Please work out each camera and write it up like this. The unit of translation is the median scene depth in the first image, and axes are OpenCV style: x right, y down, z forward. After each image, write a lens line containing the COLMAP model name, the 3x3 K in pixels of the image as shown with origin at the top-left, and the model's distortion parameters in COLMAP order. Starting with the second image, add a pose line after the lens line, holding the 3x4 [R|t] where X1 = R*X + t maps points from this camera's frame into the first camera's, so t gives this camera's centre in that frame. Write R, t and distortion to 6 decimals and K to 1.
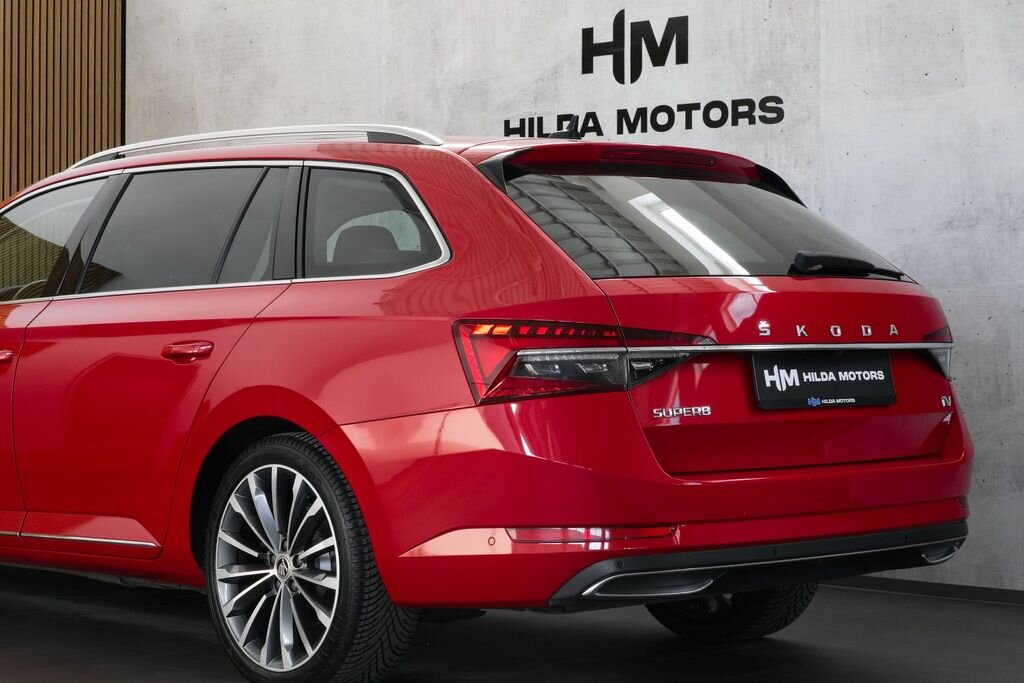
lens RADIAL K [[2262.0, 0, 512.5], [0, 2262.0, 344.1], [0, 0, 1]] dist [-0.172074, 0.000000]
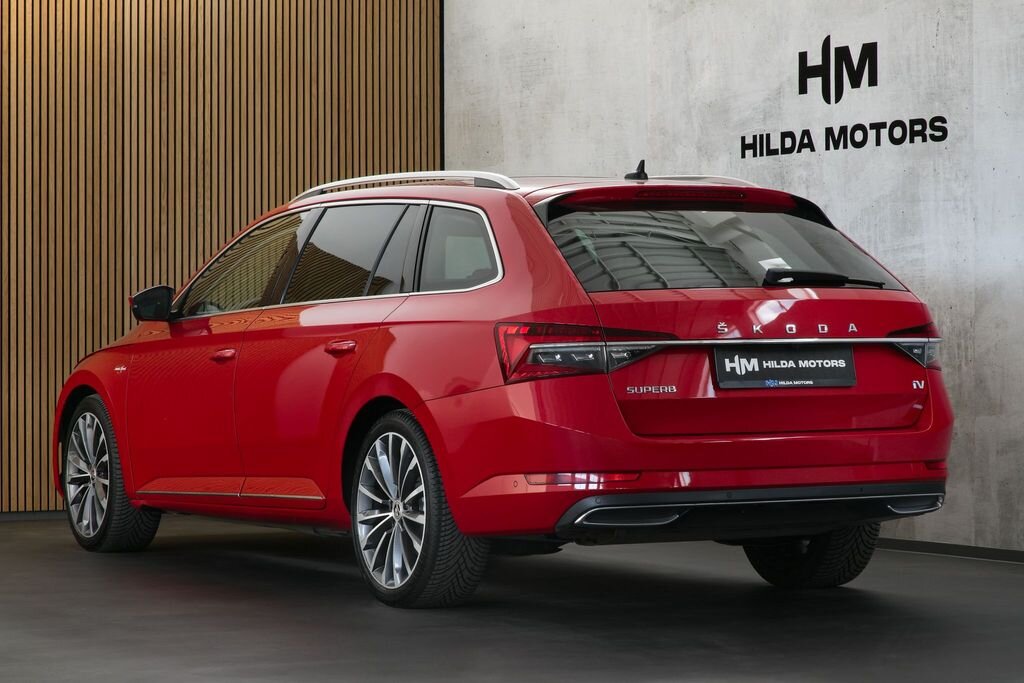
lens RADIAL K [[3033.6, 0, 517.6], [0, 3033.6, 335.0], [0, 0, 1]] dist [-0.060752, 0.000000]
pose [[0.970508, -0.006511, -0.240980, 0.376009], [0.005125, 0.999967, -0.006378, 0.007338], [0.241013, 0.004954, 0.970509, -0.675886]]
